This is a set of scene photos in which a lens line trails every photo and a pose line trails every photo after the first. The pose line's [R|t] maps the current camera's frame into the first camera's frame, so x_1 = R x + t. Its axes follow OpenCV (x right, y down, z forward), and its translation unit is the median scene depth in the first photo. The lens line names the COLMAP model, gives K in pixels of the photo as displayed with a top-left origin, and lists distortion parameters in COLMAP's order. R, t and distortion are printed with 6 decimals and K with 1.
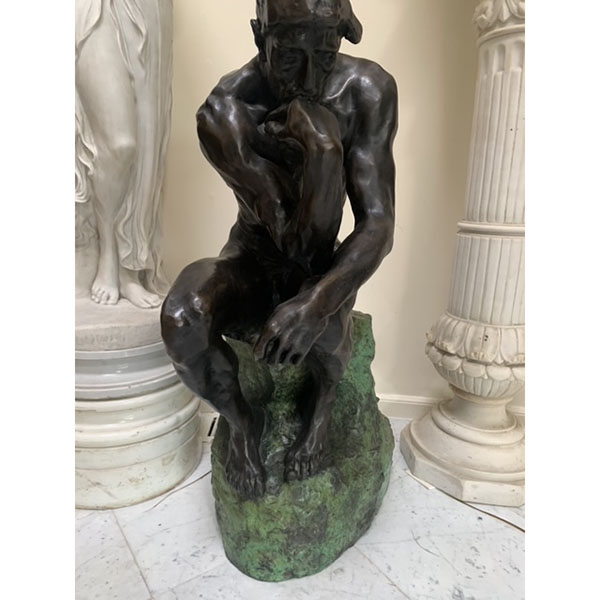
lens RADIAL K [[451.9, 0, 300.1], [0, 451.9, 300.0], [0, 0, 1]] dist [-0.002072, 0.003109]
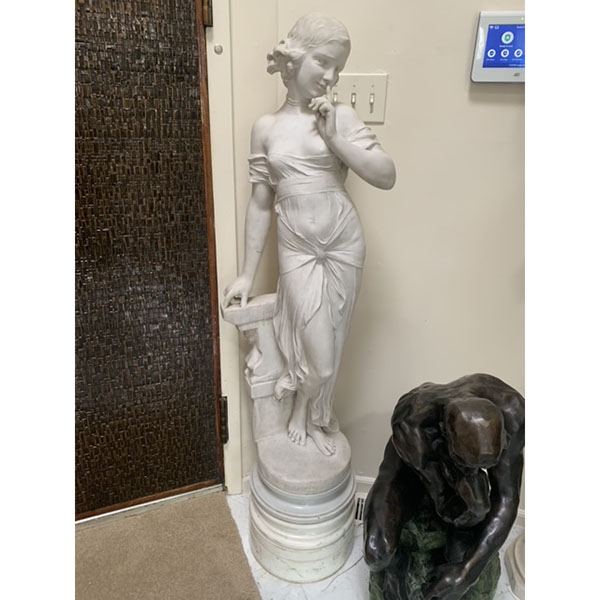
lens RADIAL K [[422.0, 0, 299.9], [0, 422.0, 299.9], [0, 0, 1]] dist [-0.013889, -0.003760]
pose [[0.968755, 0.069673, -0.238033, -0.145847], [-0.049986, 0.994886, 0.087771, -0.633808], [0.242931, -0.073130, 0.967283, -0.320204]]
